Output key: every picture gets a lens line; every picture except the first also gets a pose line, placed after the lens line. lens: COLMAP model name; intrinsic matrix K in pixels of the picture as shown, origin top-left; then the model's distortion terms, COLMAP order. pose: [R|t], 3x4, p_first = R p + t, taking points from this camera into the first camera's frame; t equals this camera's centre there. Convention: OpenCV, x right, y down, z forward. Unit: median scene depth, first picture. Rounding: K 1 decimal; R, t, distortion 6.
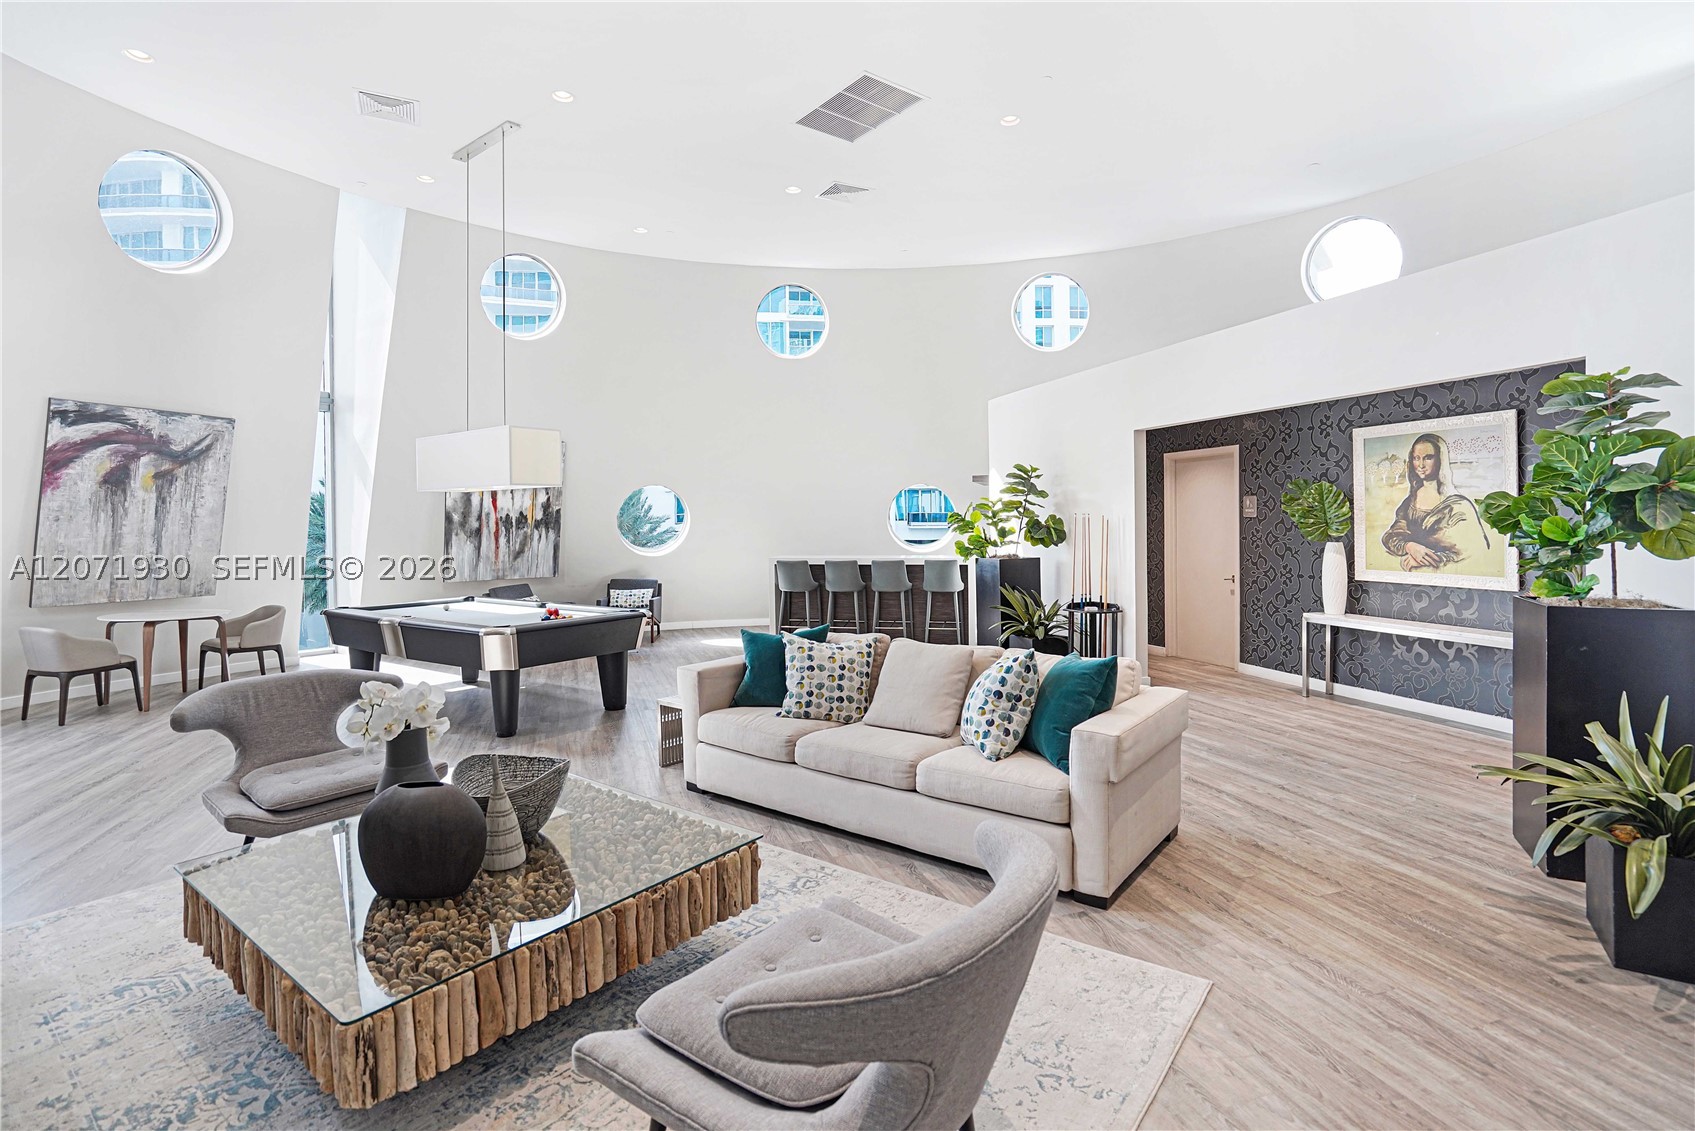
lens RADIAL K [[803.6, 0, 835.4], [0, 803.6, 530.2], [0, 0, 1]] dist [-0.010404, 0.000446]
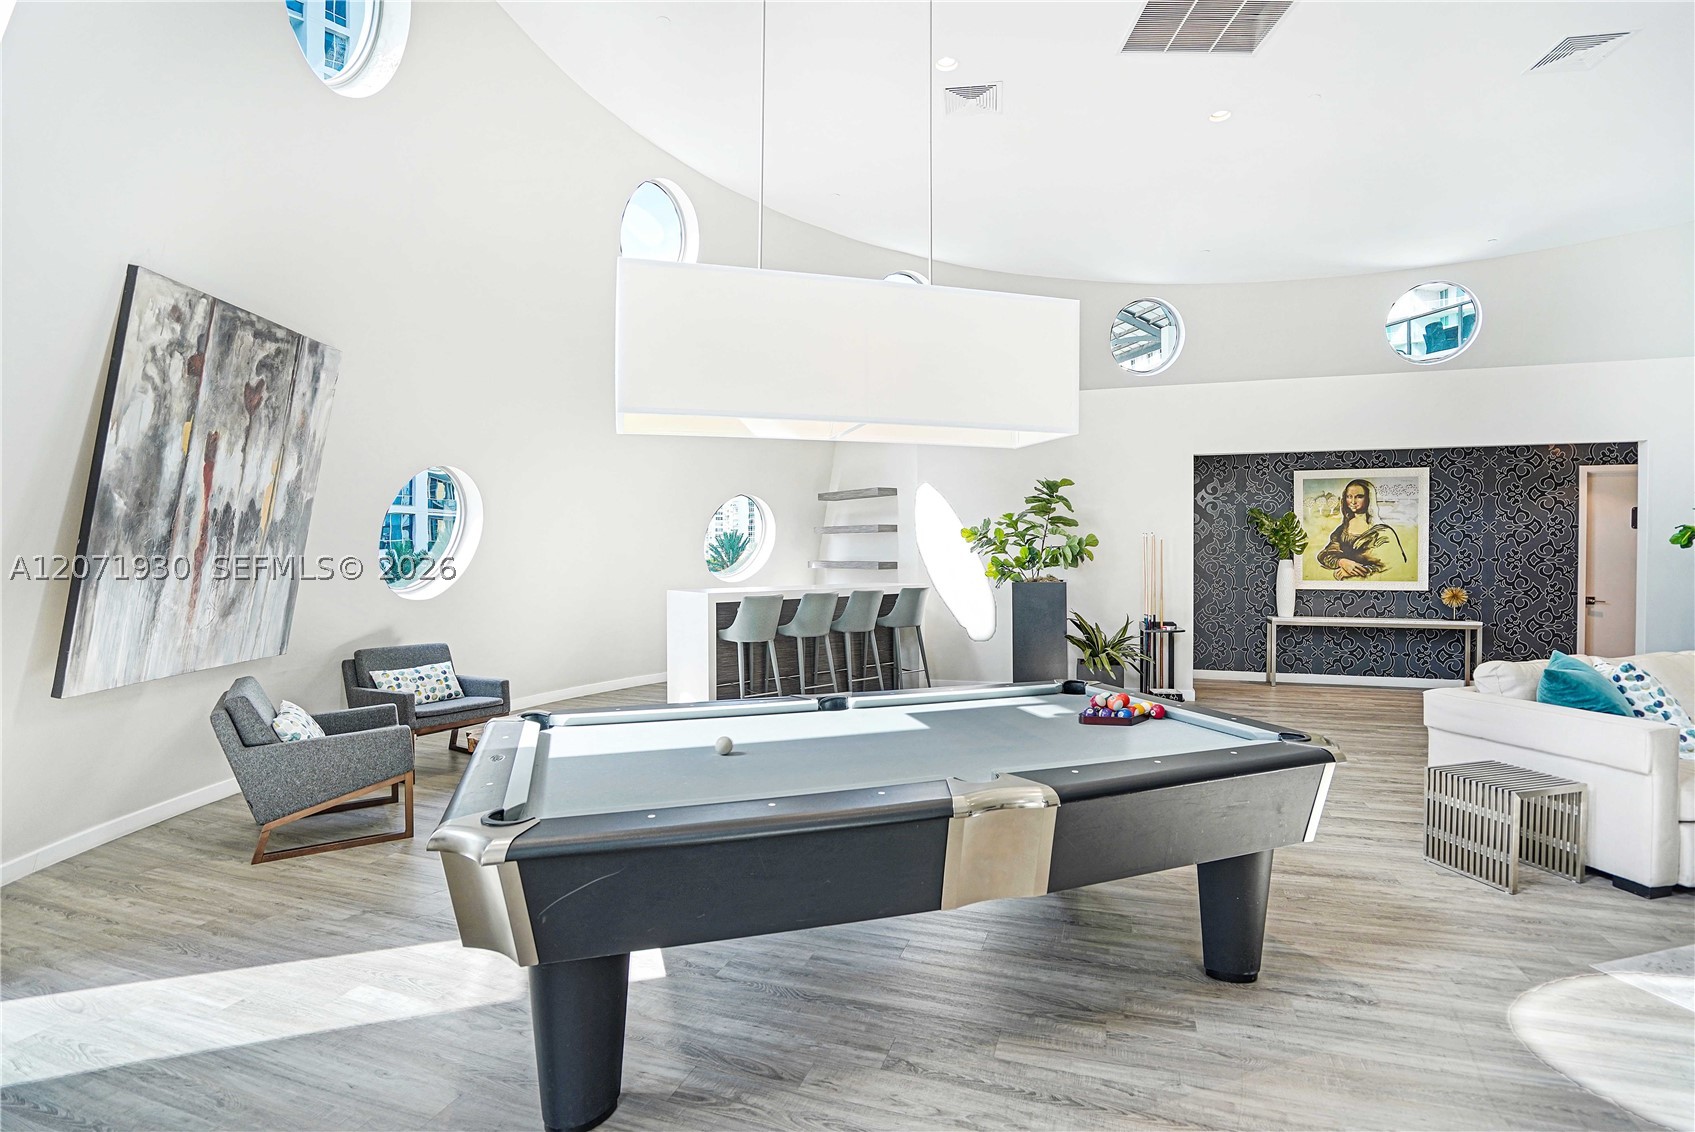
lens RADIAL K [[803.6, 0, 824.2], [0, 803.6, 569.6], [0, 0, 1]] dist [-0.010404, 0.000446]
pose [[0.610928, -0.008216, 0.791644, -0.885148], [0.007607, 0.999961, 0.004508, 0.020549], [-0.791650, 0.003269, 0.610967, 0.868130]]
